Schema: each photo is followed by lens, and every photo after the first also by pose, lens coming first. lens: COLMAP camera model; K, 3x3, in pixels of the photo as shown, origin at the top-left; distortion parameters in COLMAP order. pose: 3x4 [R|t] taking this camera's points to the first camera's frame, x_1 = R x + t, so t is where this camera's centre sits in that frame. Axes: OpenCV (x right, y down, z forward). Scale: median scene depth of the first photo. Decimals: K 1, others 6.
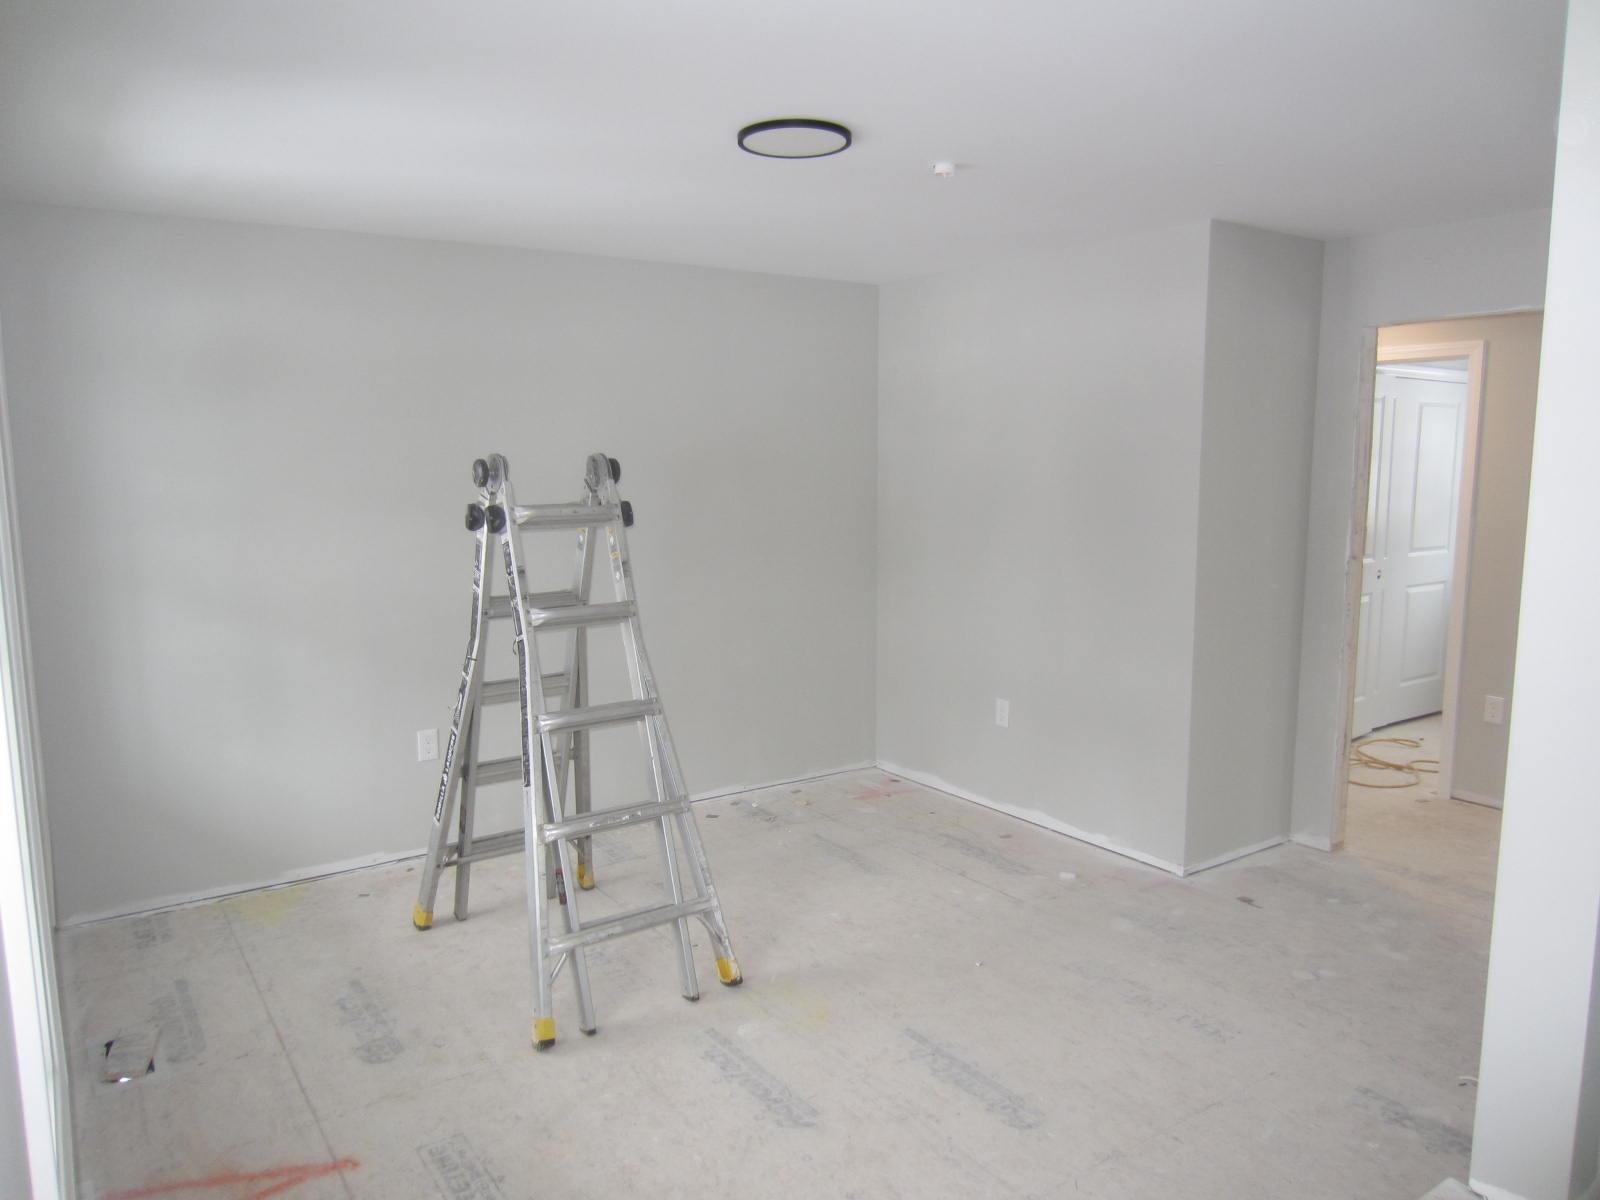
lens RADIAL K [[1137.4, 0, 805.7], [0, 1137.4, 609.3], [0, 0, 1]] dist [-0.008574, -0.002933]
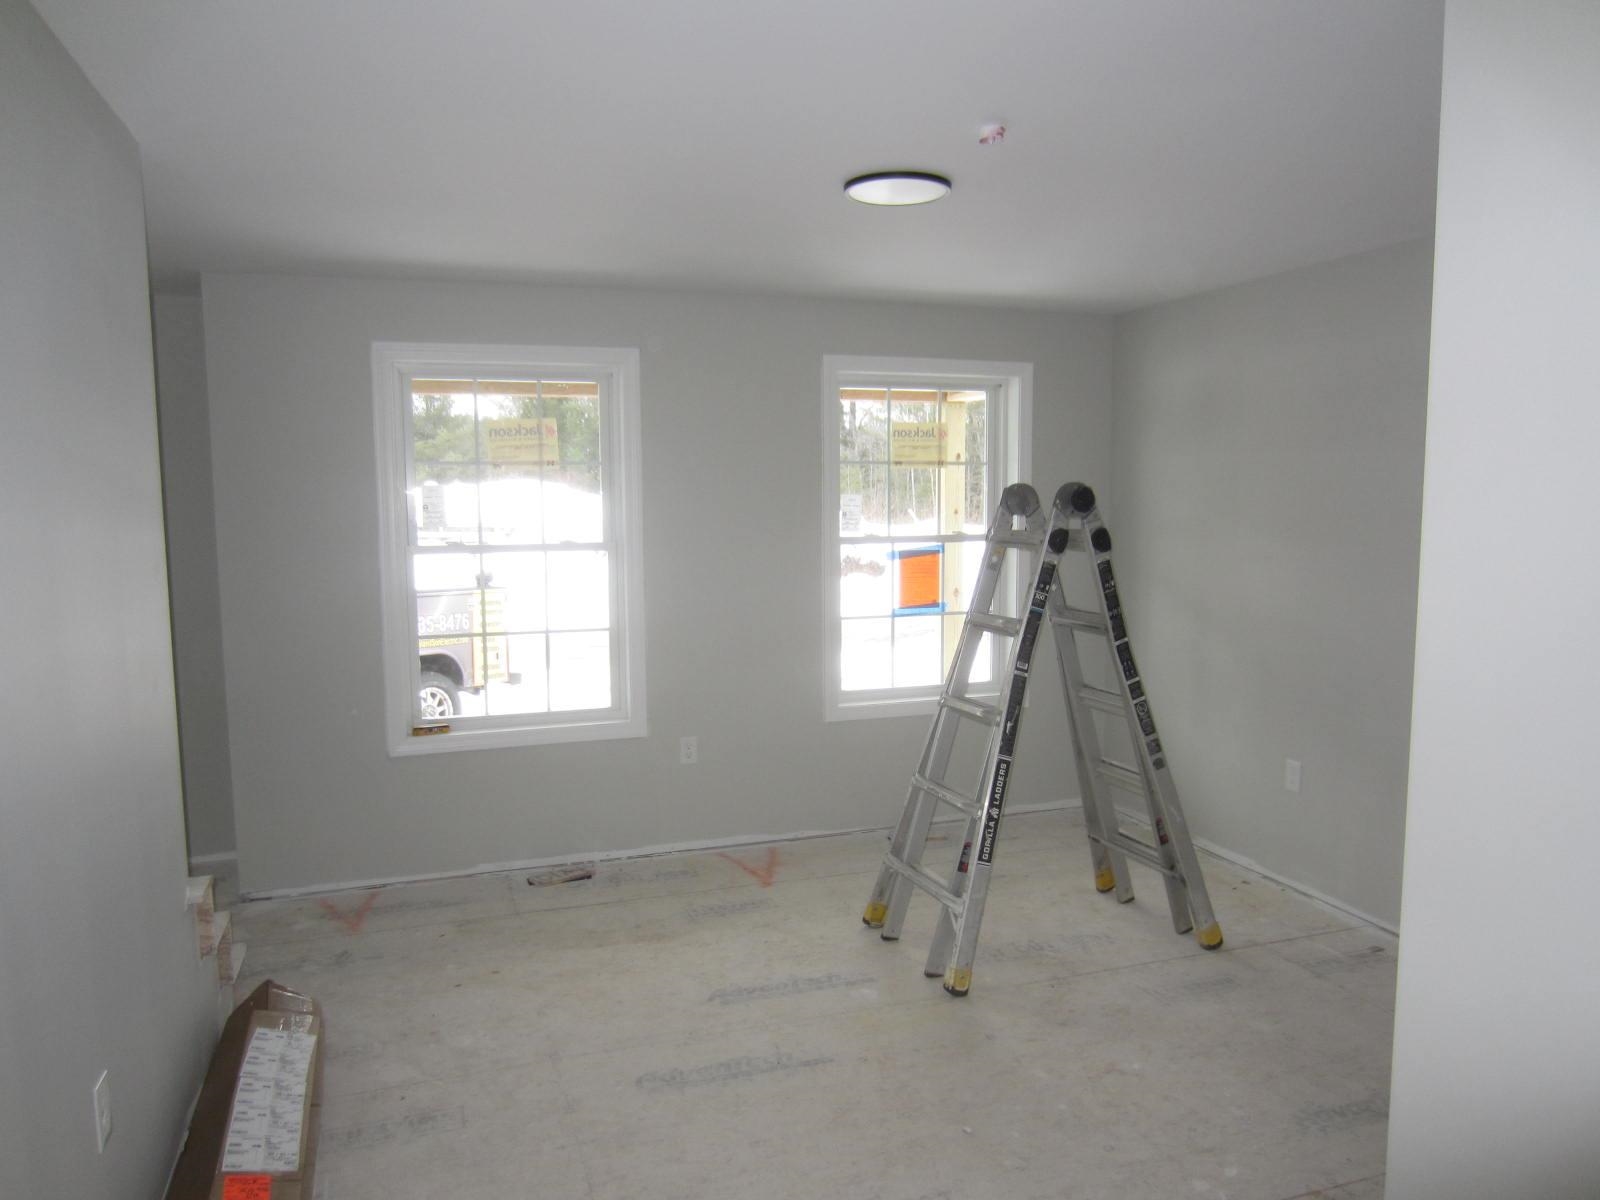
lens RADIAL K [[1137.4, 0, 805.7], [0, 1137.4, 609.3], [0, 0, 1]] dist [-0.008574, -0.002933]
pose [[-0.247963, 0.106536, -0.962894, 1.016237], [-0.128502, 0.981535, 0.141690, -0.154806], [0.960209, 0.158868, -0.229694, 1.152743]]
